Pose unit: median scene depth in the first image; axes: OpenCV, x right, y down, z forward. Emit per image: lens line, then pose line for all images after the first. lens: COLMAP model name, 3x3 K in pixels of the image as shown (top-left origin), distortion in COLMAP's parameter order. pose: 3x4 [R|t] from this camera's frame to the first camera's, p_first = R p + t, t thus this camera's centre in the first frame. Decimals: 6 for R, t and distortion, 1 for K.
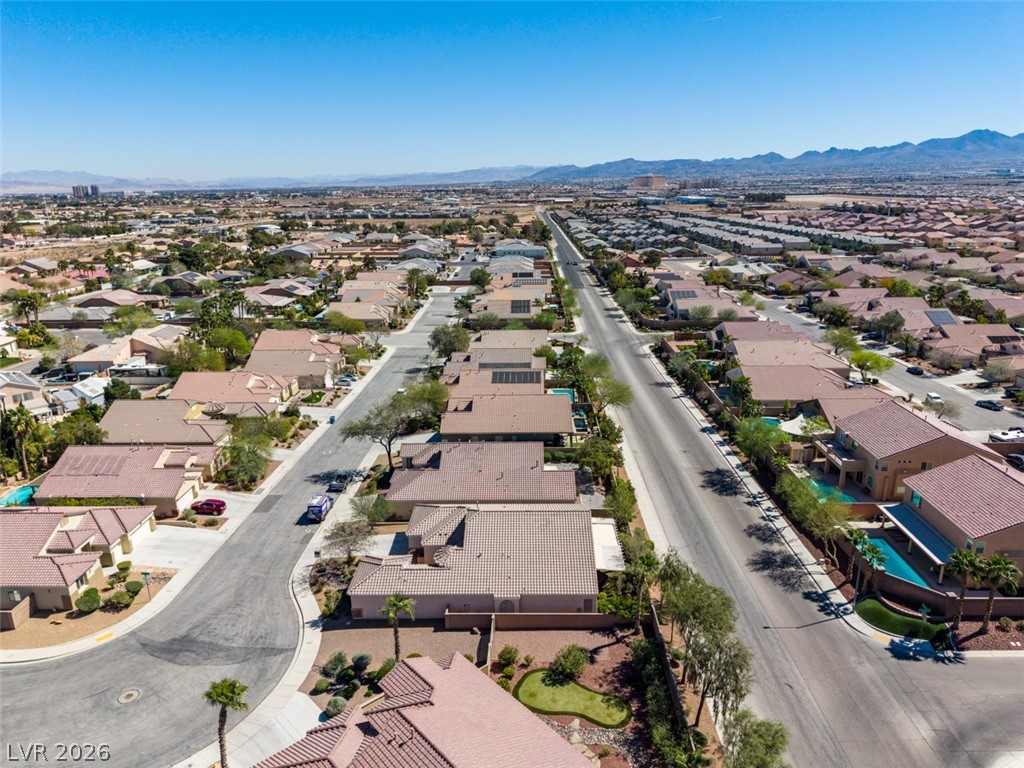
lens RADIAL K [[691.5, 0, 510.8], [0, 691.5, 380.0], [0, 0, 1]] dist [0.011928, -0.004900]
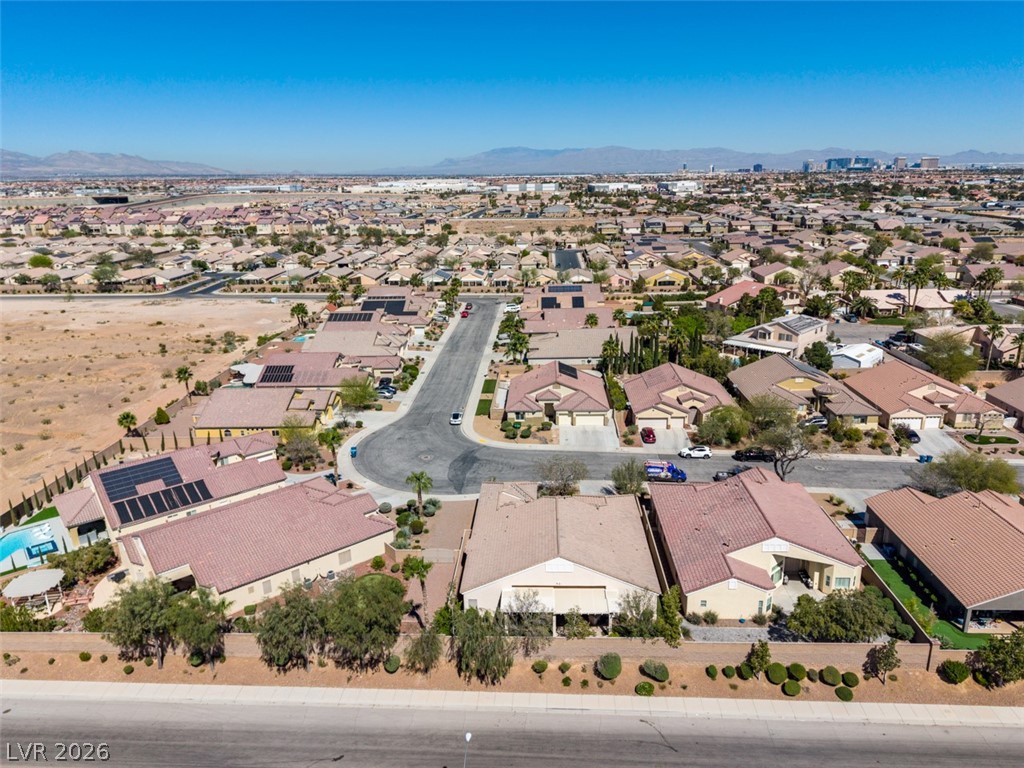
lens RADIAL K [[691.5, 0, 510.8], [0, 691.5, 380.0], [0, 0, 1]] dist [0.011928, -0.004900]
pose [[-0.023375, 0.292935, -0.955847, 0.826244], [-0.255338, 0.922648, 0.289005, -0.227167], [0.966569, 0.250820, 0.053230, 0.804281]]
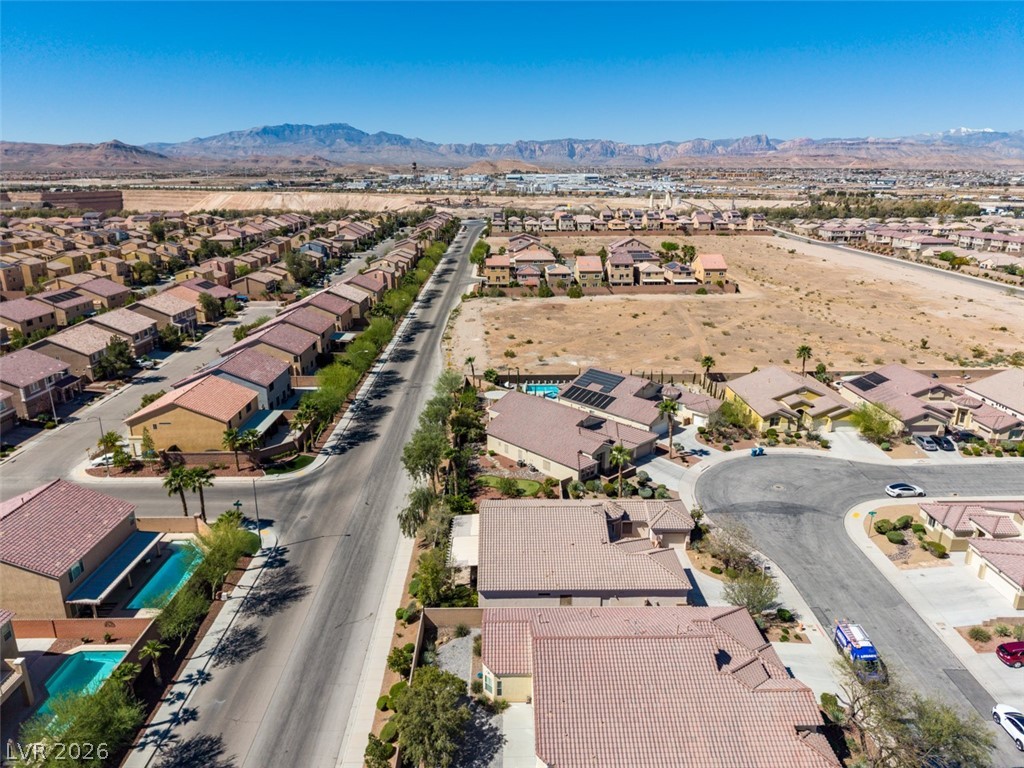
lens RADIAL K [[691.5, 0, 510.8], [0, 691.5, 380.0], [0, 0, 1]] dist [0.011928, -0.004900]
pose [[-0.999105, 0.025913, -0.033431, 0.094408], [0.003602, 0.839625, 0.543155, -0.484912], [0.042144, 0.542548, -0.838967, 1.660482]]
